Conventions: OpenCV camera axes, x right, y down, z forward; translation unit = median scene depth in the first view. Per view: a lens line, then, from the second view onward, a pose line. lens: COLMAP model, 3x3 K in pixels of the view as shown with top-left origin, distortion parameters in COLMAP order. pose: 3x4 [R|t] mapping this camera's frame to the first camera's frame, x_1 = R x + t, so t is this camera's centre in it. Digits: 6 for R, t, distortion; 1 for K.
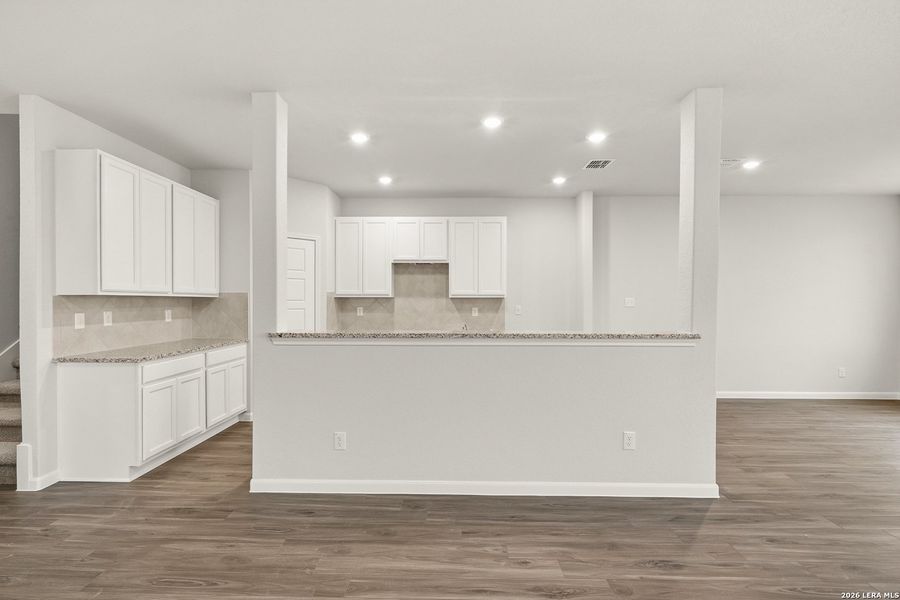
lens RADIAL K [[410.8, 0, 450.0], [0, 410.8, 300.0], [0, 0, 1]] dist [-0.002290, 0.000040]
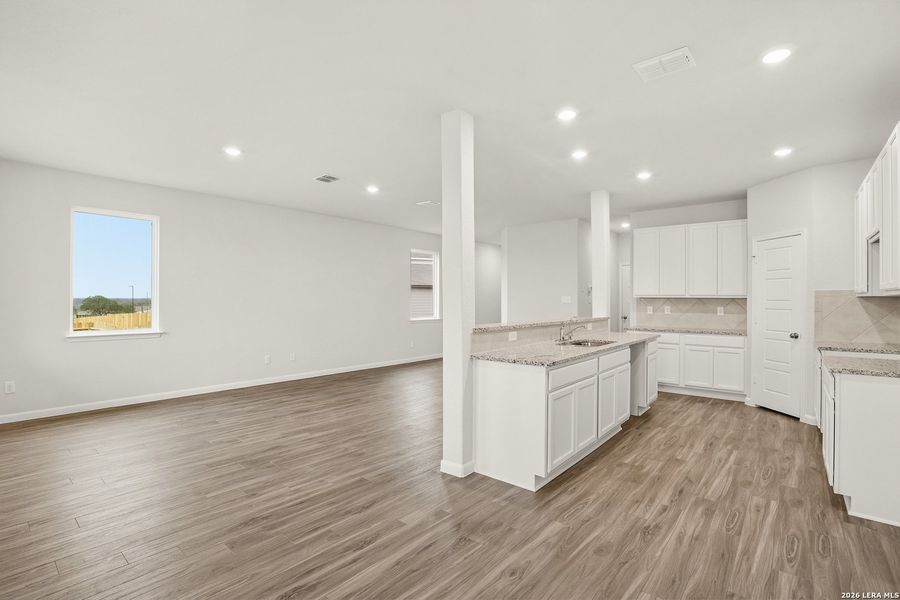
lens RADIAL K [[424.9, 0, 447.7], [0, 424.9, 292.9], [0, 0, 1]] dist [-0.033756, 0.000290]
pose [[-0.627390, -0.014113, -0.778578, 1.363807], [-0.005192, 0.999889, -0.013940, 0.000614], [0.778688, -0.004704, -0.627393, 1.530550]]
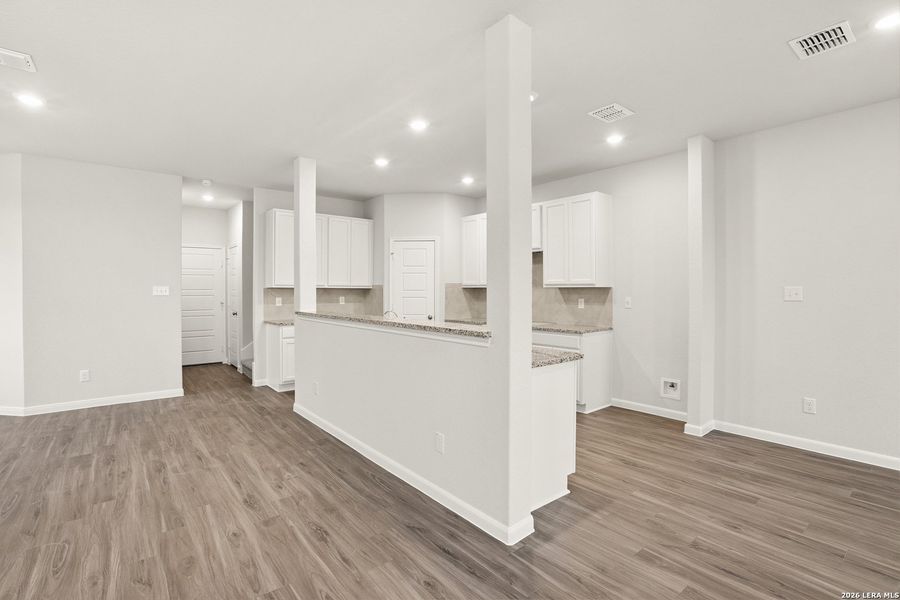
lens RADIAL K [[424.9, 0, 447.7], [0, 424.9, 292.9], [0, 0, 1]] dist [-0.033756, 0.000290]
pose [[0.648540, 0.003851, -0.761170, 1.023549], [0.000482, 0.999985, 0.005470, 0.001714], [0.761180, -0.003914, 0.648529, 0.348689]]
